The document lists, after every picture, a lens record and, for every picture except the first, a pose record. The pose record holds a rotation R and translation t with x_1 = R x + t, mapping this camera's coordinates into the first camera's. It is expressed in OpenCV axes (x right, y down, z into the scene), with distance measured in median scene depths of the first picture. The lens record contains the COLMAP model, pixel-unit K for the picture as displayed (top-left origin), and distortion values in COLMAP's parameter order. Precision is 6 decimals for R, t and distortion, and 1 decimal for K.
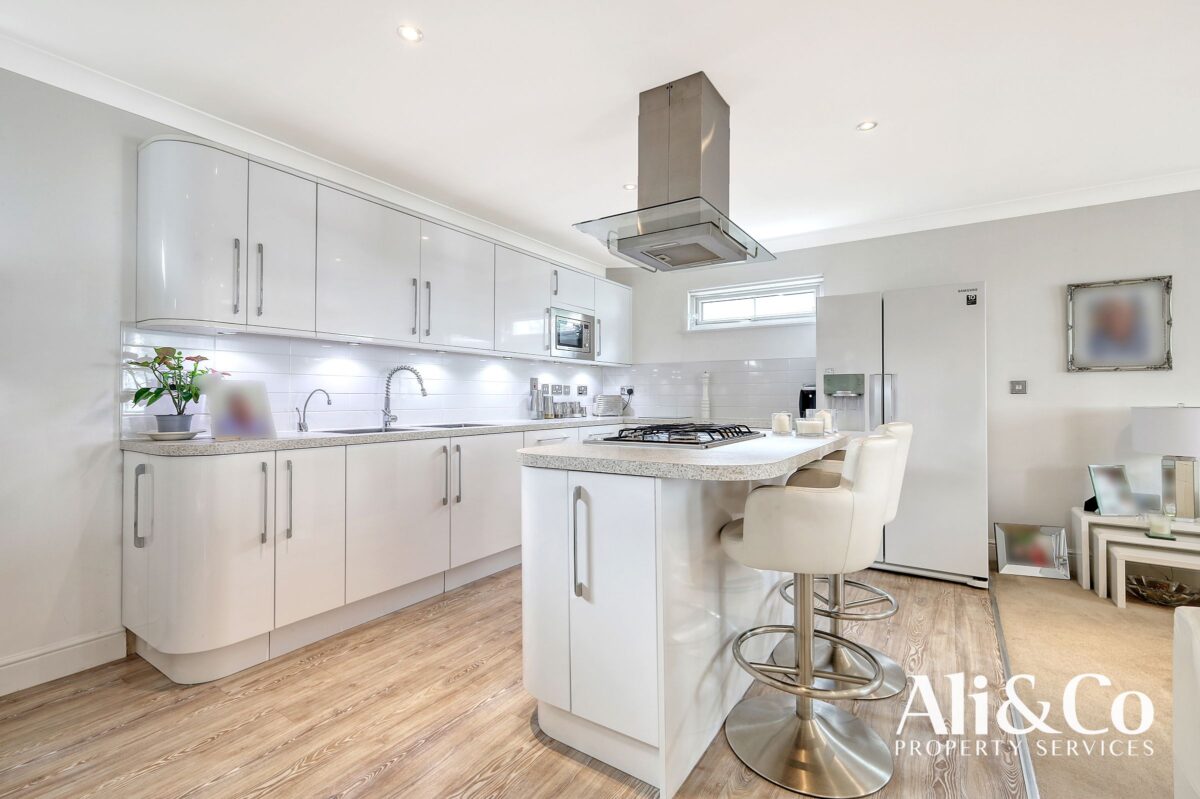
lens RADIAL K [[527.1, 0, 593.4], [0, 527.1, 387.2], [0, 0, 1]] dist [0.009836, 0.000082]
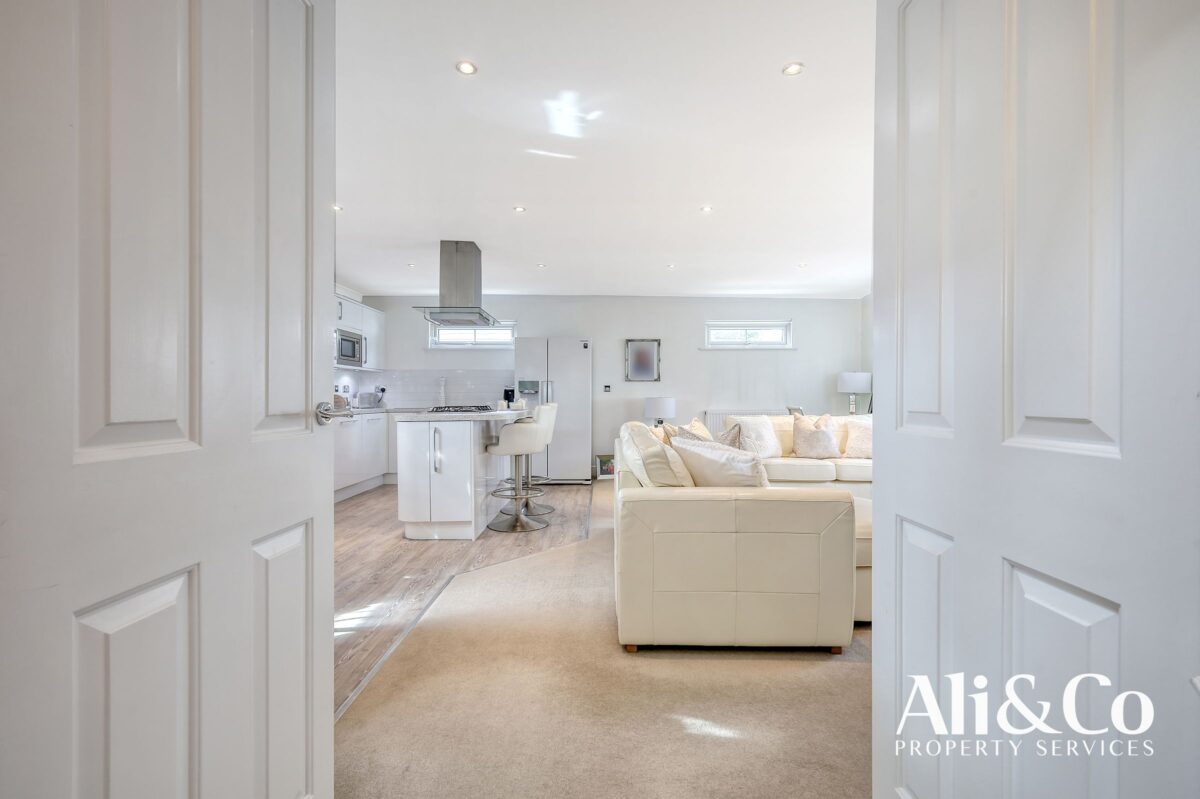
lens RADIAL K [[527.1, 0, 597.9], [0, 527.1, 396.5], [0, 0, 1]] dist [0.009836, 0.000082]
pose [[0.830287, -0.001160, 0.557335, -0.357587], [-0.007941, 0.999872, 0.013911, 0.002485], [-0.557280, -0.015976, 0.830171, -0.674821]]
